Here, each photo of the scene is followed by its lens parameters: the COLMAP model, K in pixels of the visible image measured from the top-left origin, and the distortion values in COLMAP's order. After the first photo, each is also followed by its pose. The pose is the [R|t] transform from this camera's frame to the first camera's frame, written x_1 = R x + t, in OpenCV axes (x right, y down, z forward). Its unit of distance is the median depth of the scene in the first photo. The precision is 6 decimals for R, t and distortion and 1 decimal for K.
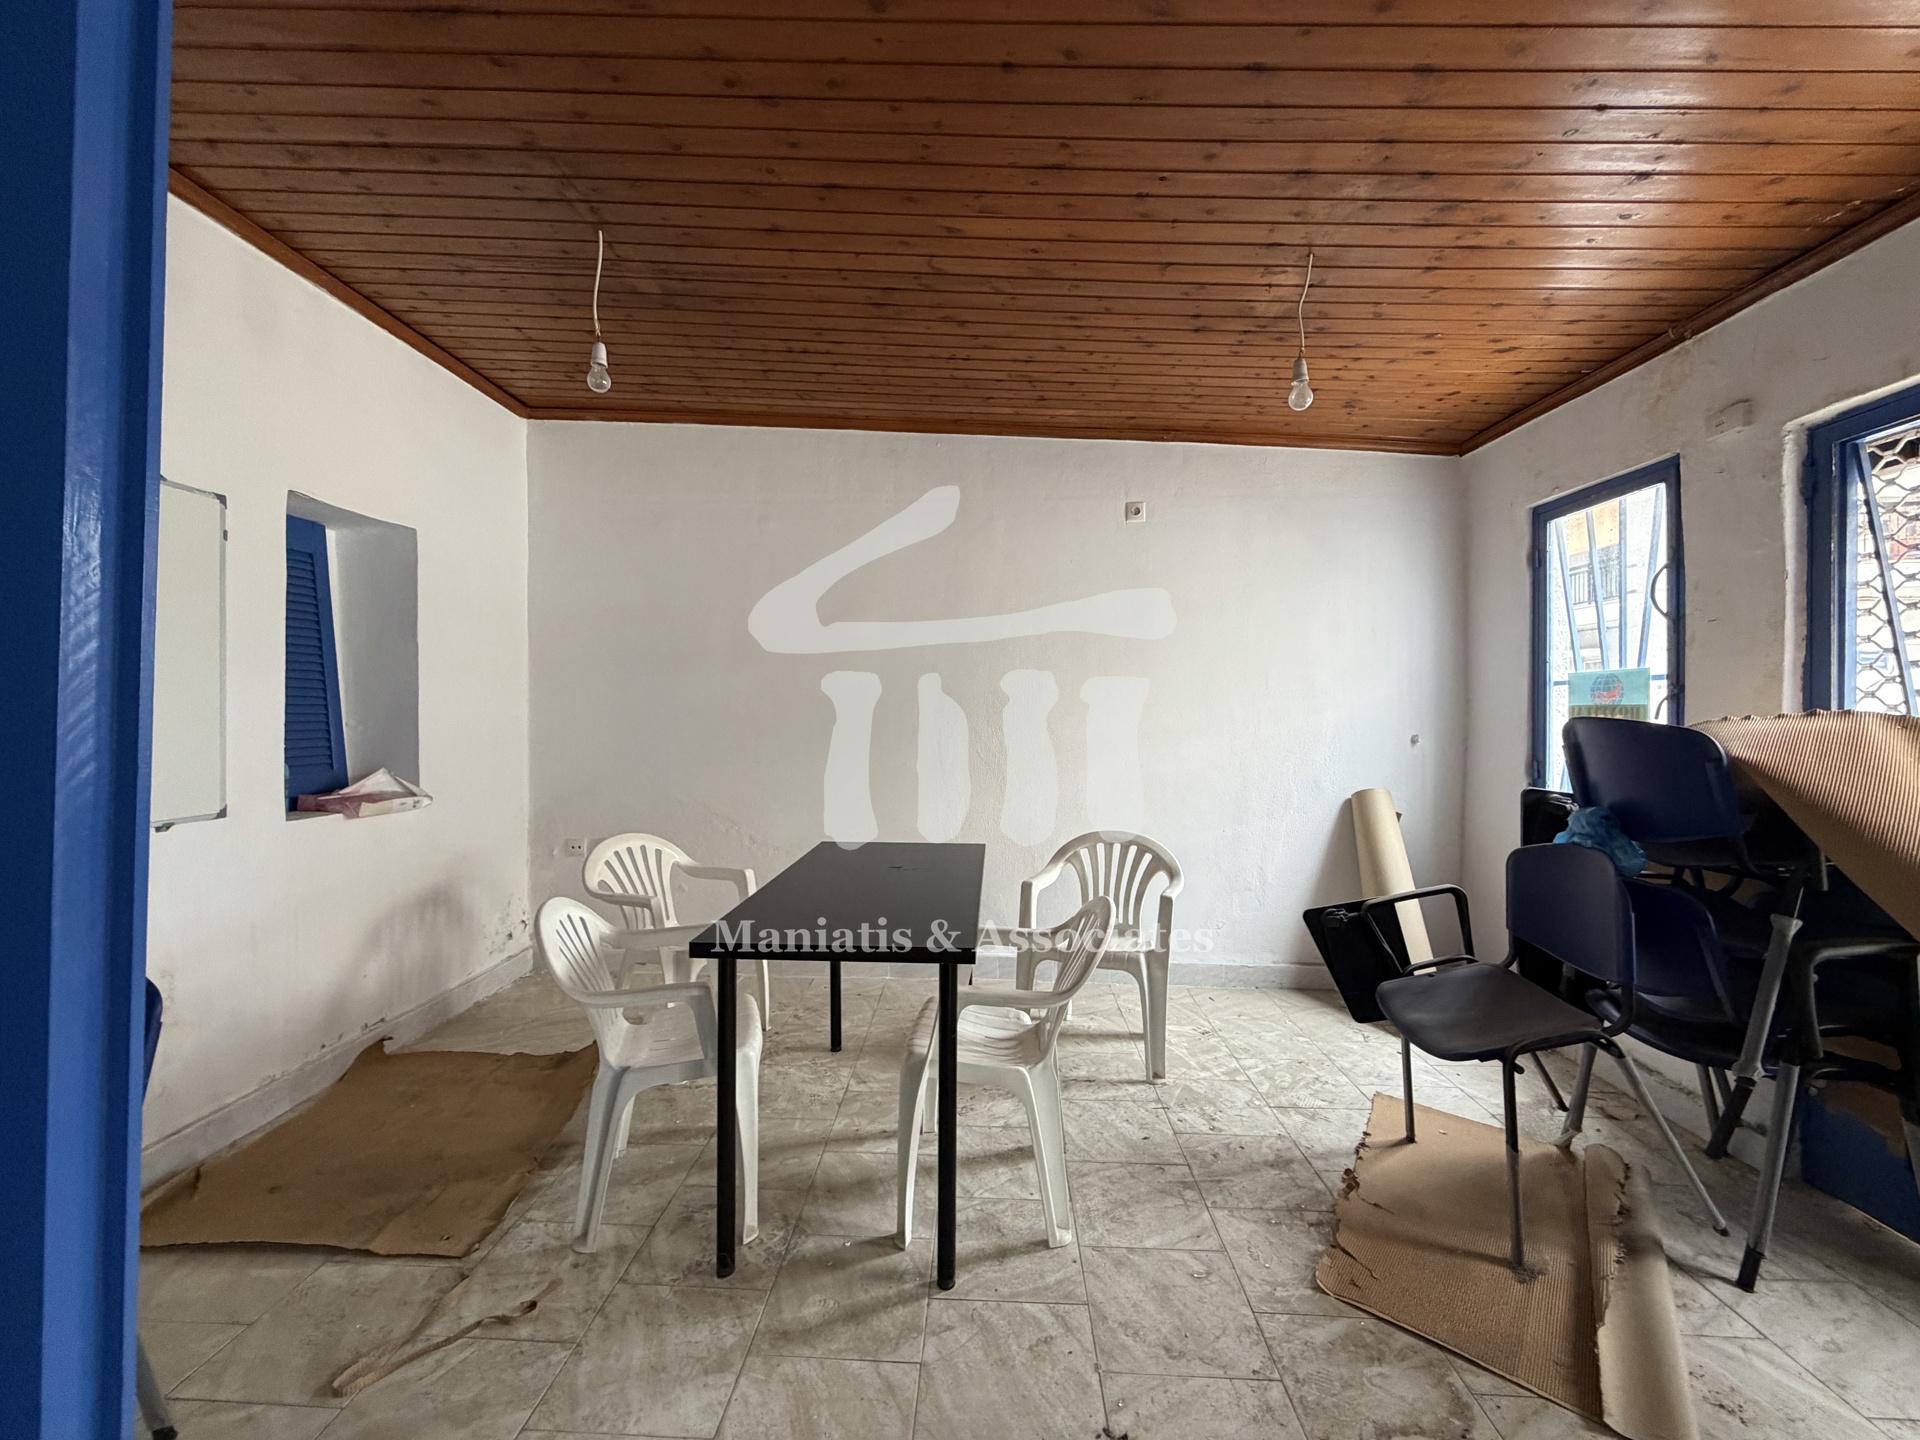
lens RADIAL K [[762.9, 0, 955.1], [0, 762.9, 721.2], [0, 0, 1]] dist [-0.000610, 0.000070]
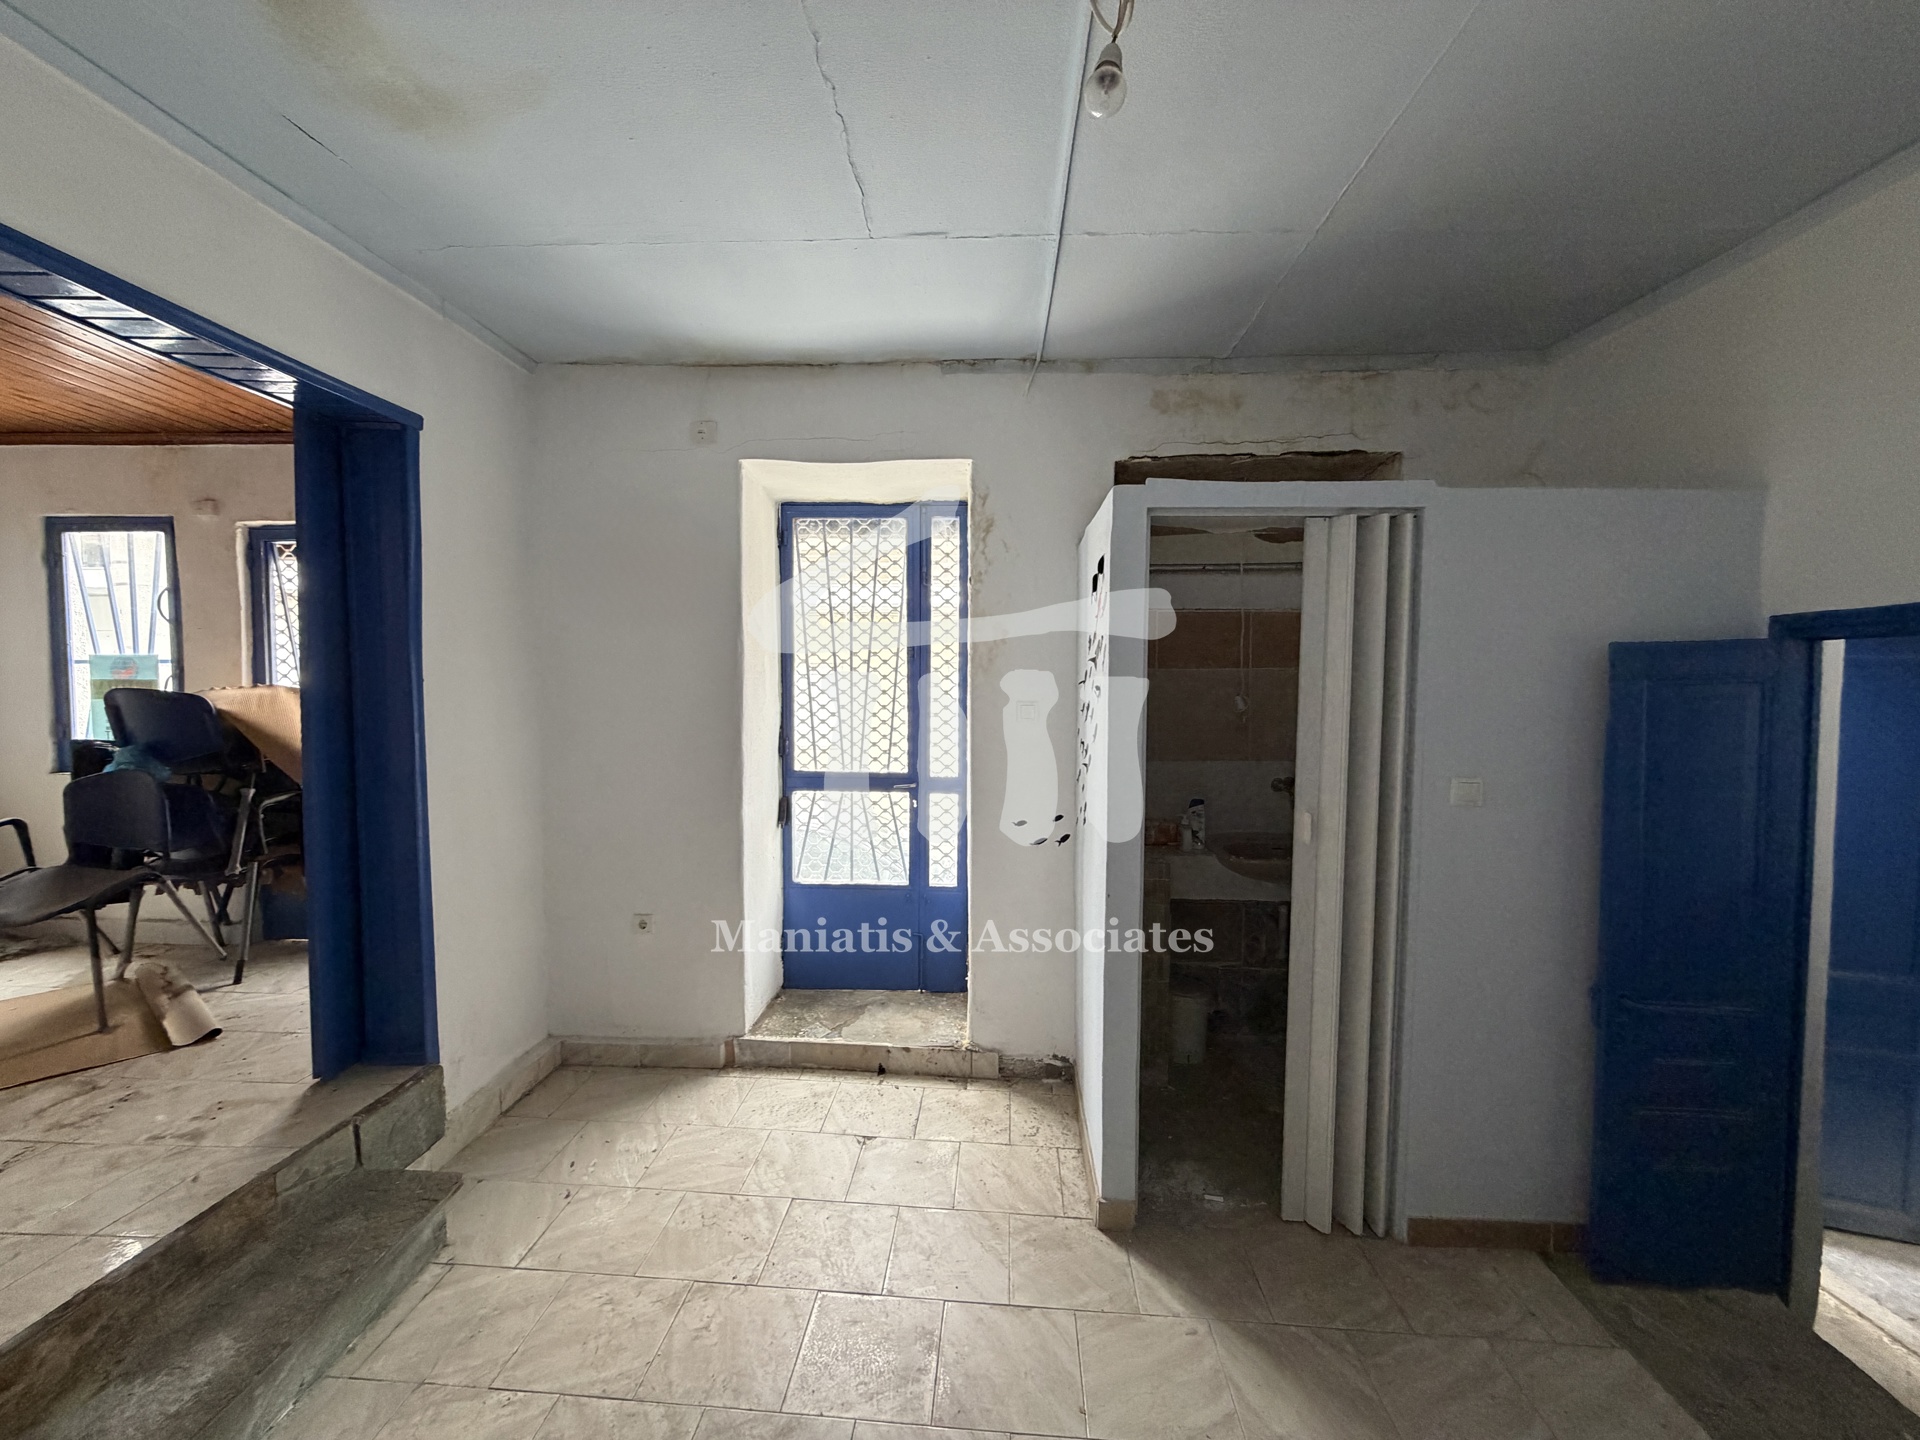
lens RADIAL K [[762.9, 0, 953.6], [0, 762.9, 718.7], [0, 0, 1]] dist [-0.000610, 0.000070]
pose [[-0.001444, -0.040582, 0.999175, -0.686445], [0.008126, 0.999143, 0.040592, 0.007074], [-0.999966, 0.008178, -0.001113, -0.645673]]
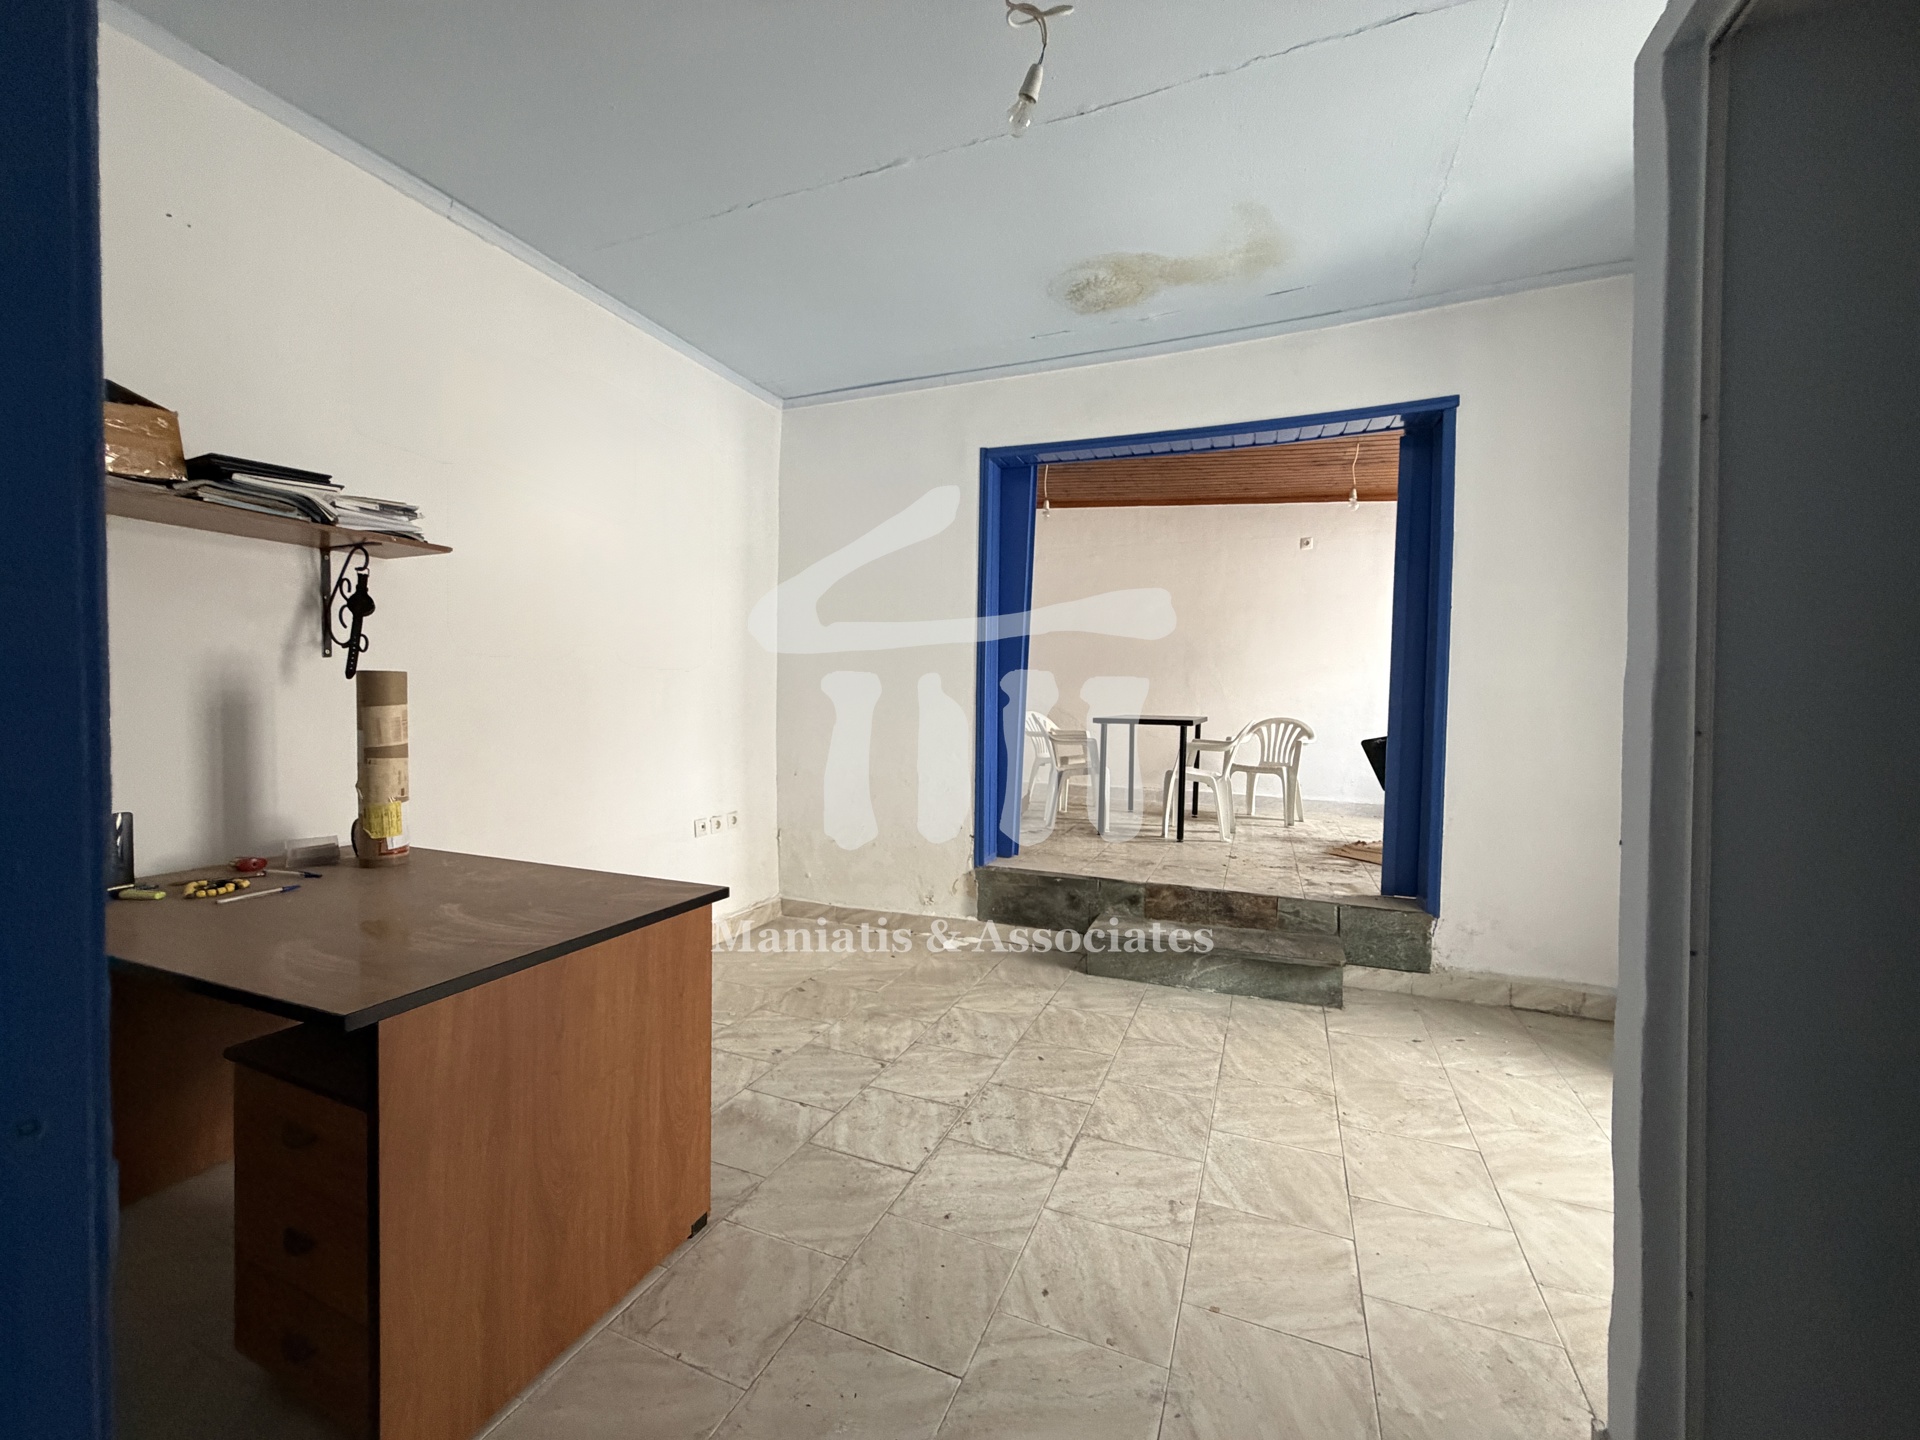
lens RADIAL K [[762.9, 0, 948.6], [0, 762.9, 720.3], [0, 0, 1]] dist [-0.000610, 0.000070]
pose [[0.942564, 0.025142, -0.333077, 0.090346], [-0.021994, 0.999671, 0.013219, 0.212729], [0.333300, -0.005134, 0.942807, -1.553045]]
